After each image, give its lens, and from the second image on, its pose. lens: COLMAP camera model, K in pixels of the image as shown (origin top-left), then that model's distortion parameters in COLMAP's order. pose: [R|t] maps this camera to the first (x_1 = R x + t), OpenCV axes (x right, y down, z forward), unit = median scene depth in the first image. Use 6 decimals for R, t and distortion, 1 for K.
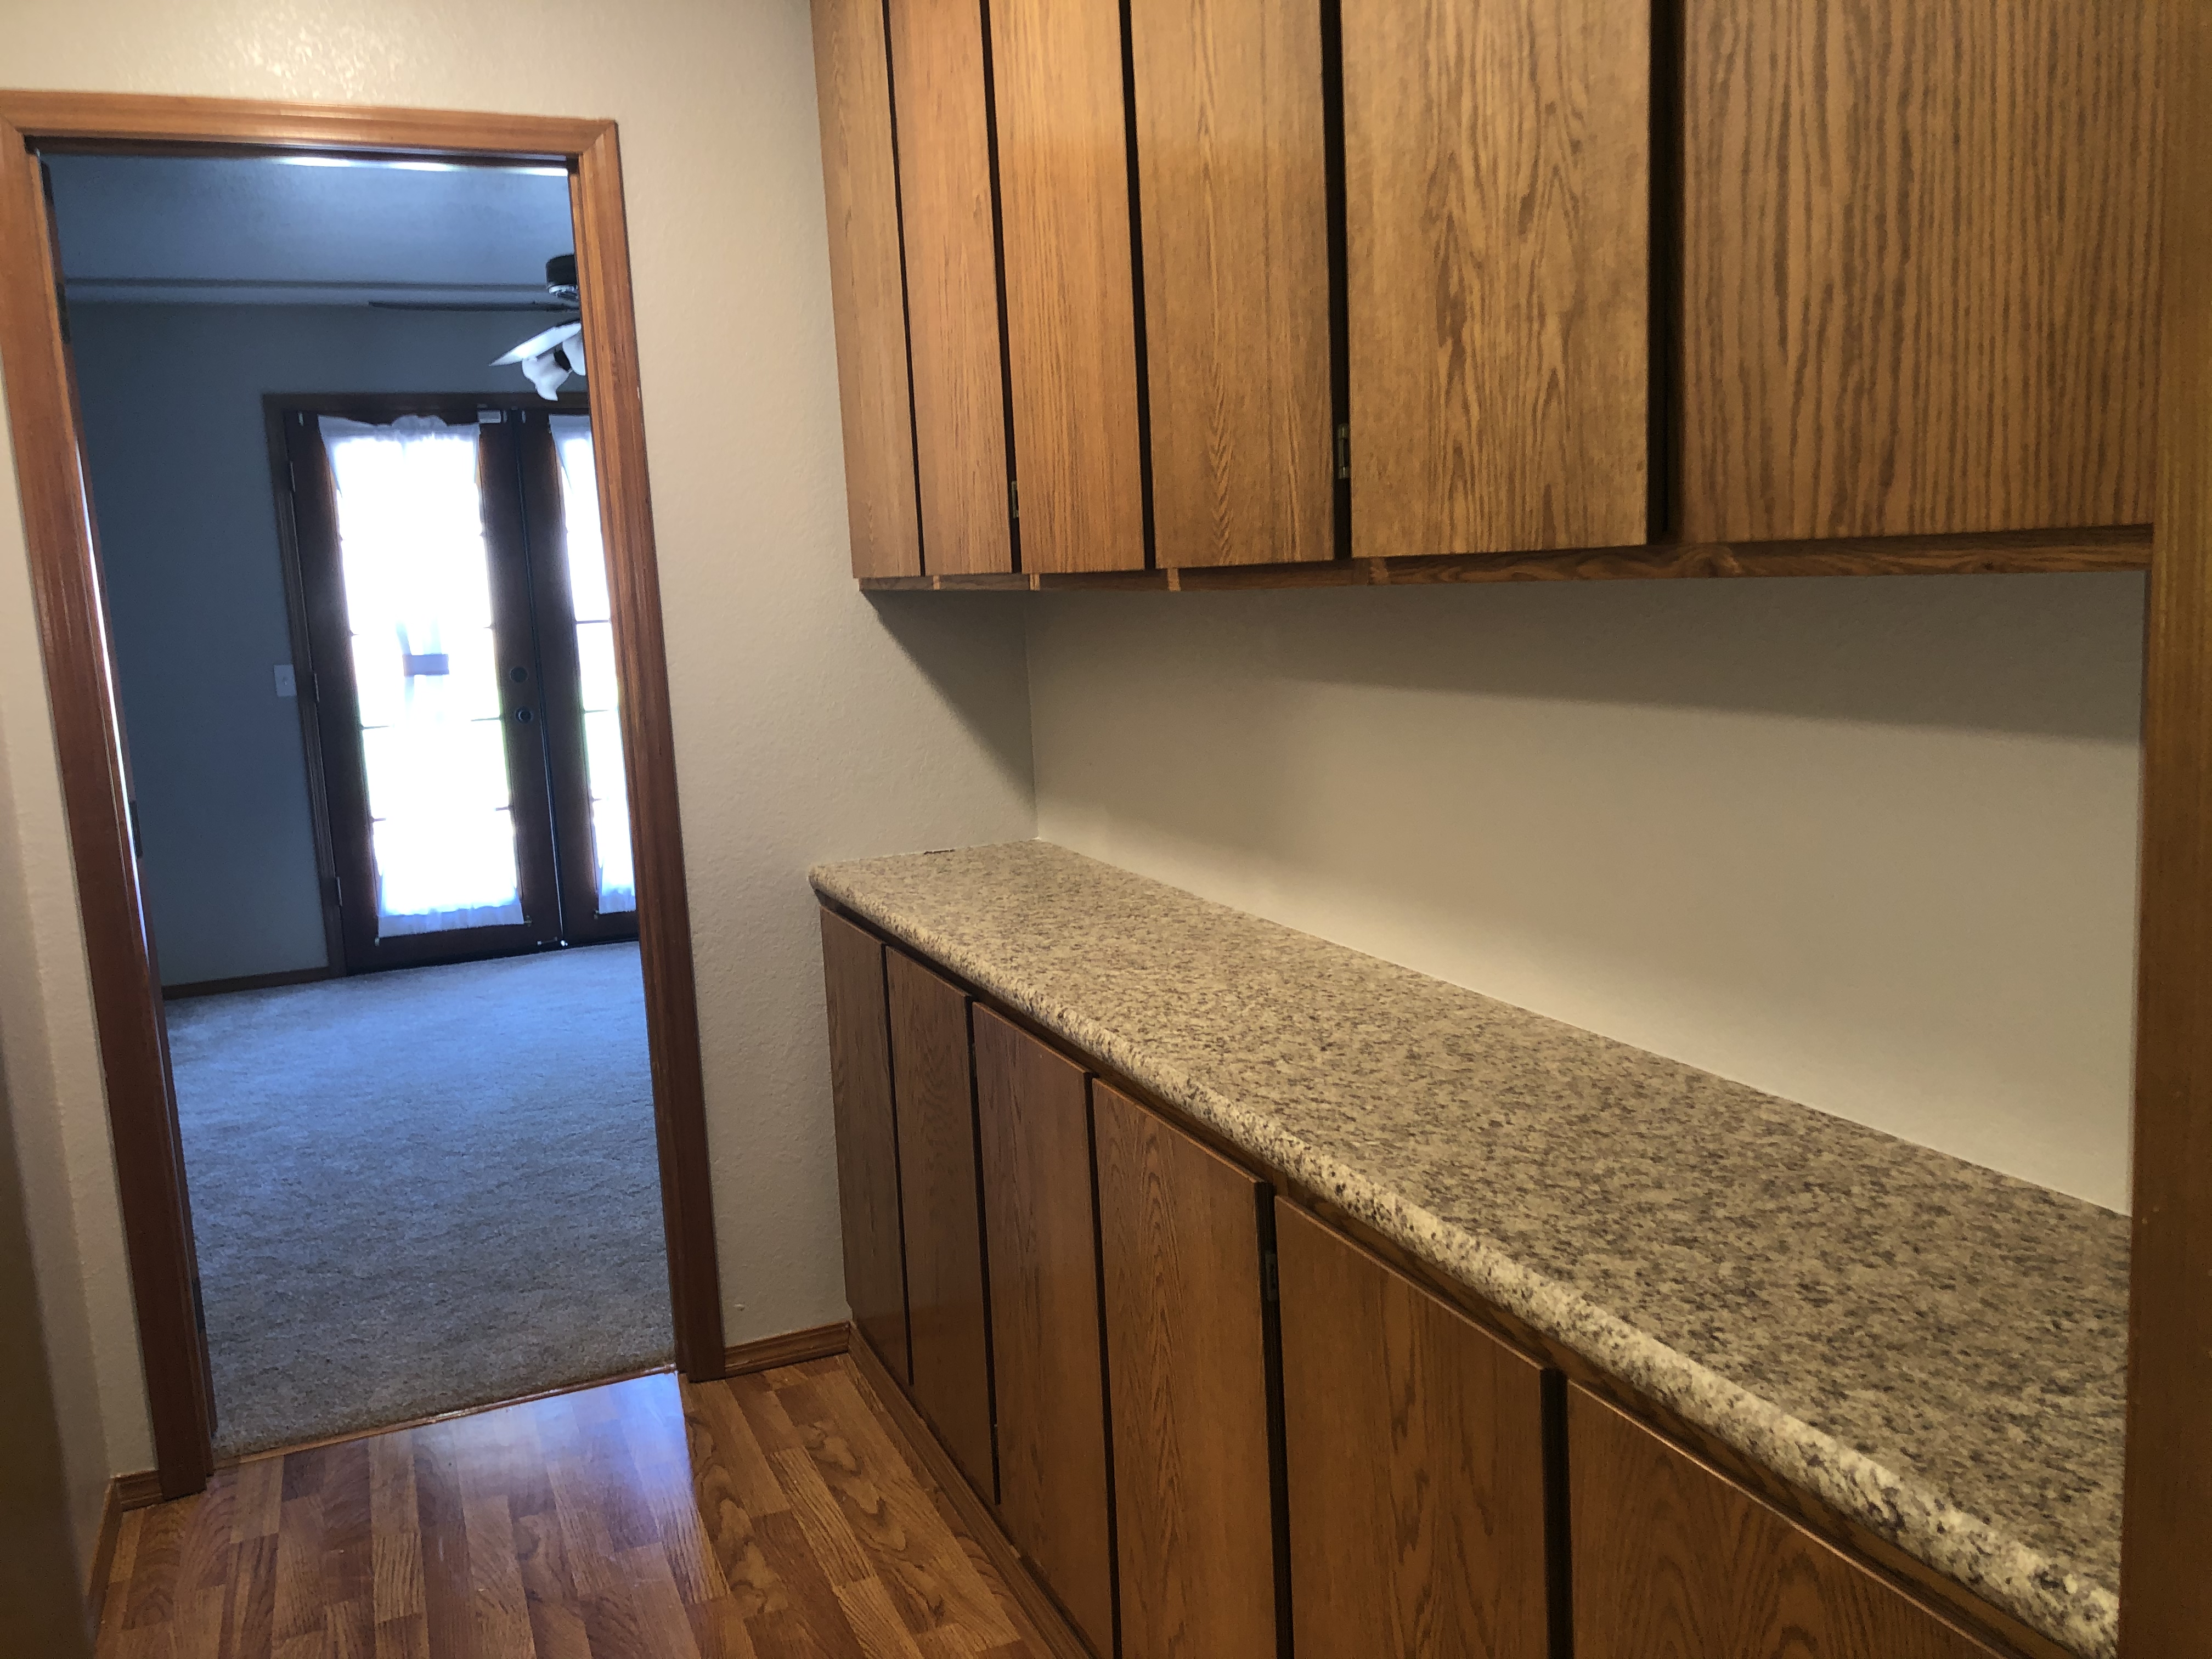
lens RADIAL K [[1803.3, 0, 1113.9], [0, 1803.3, 832.8], [0, 0, 1]] dist [-0.005123, -0.002721]
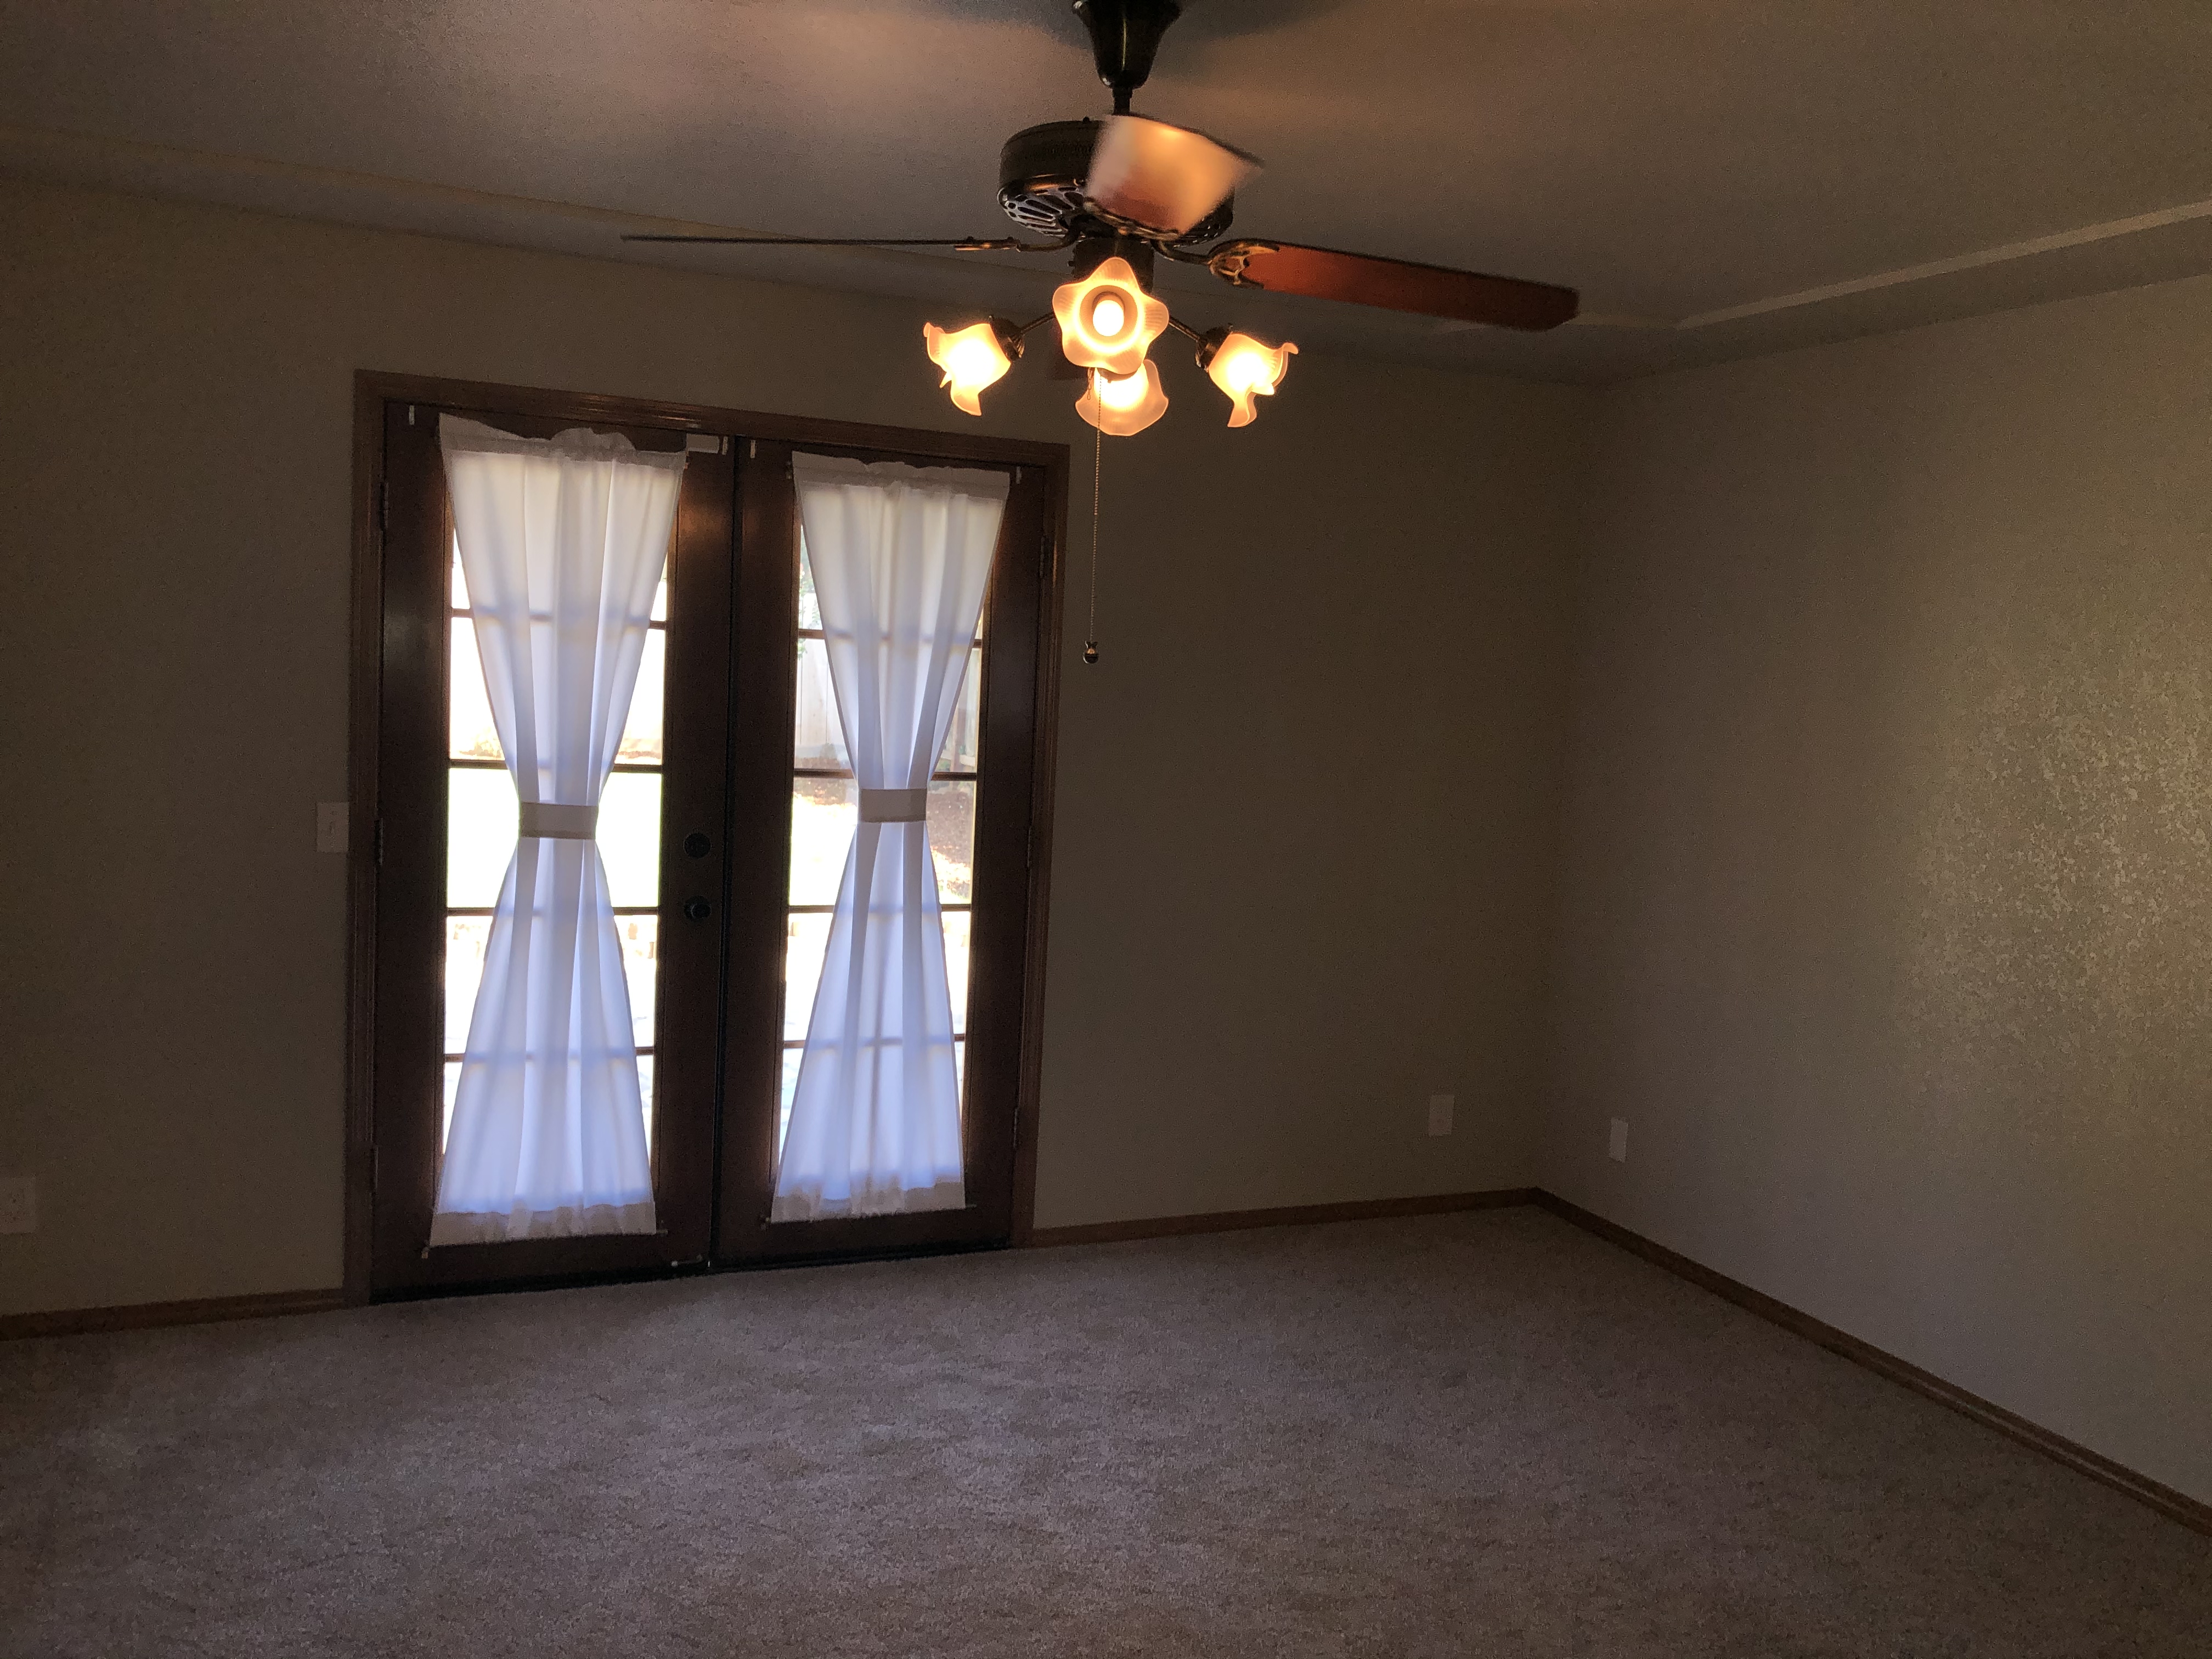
lens RADIAL K [[1803.3, 0, 1099.3], [0, 1803.3, 822.1], [0, 0, 1]] dist [-0.005123, -0.002721]
pose [[0.995322, 0.096553, 0.003351, -0.197275], [-0.096144, 0.993323, -0.063758, -0.071222], [-0.009484, 0.063138, 0.997960, 0.373288]]
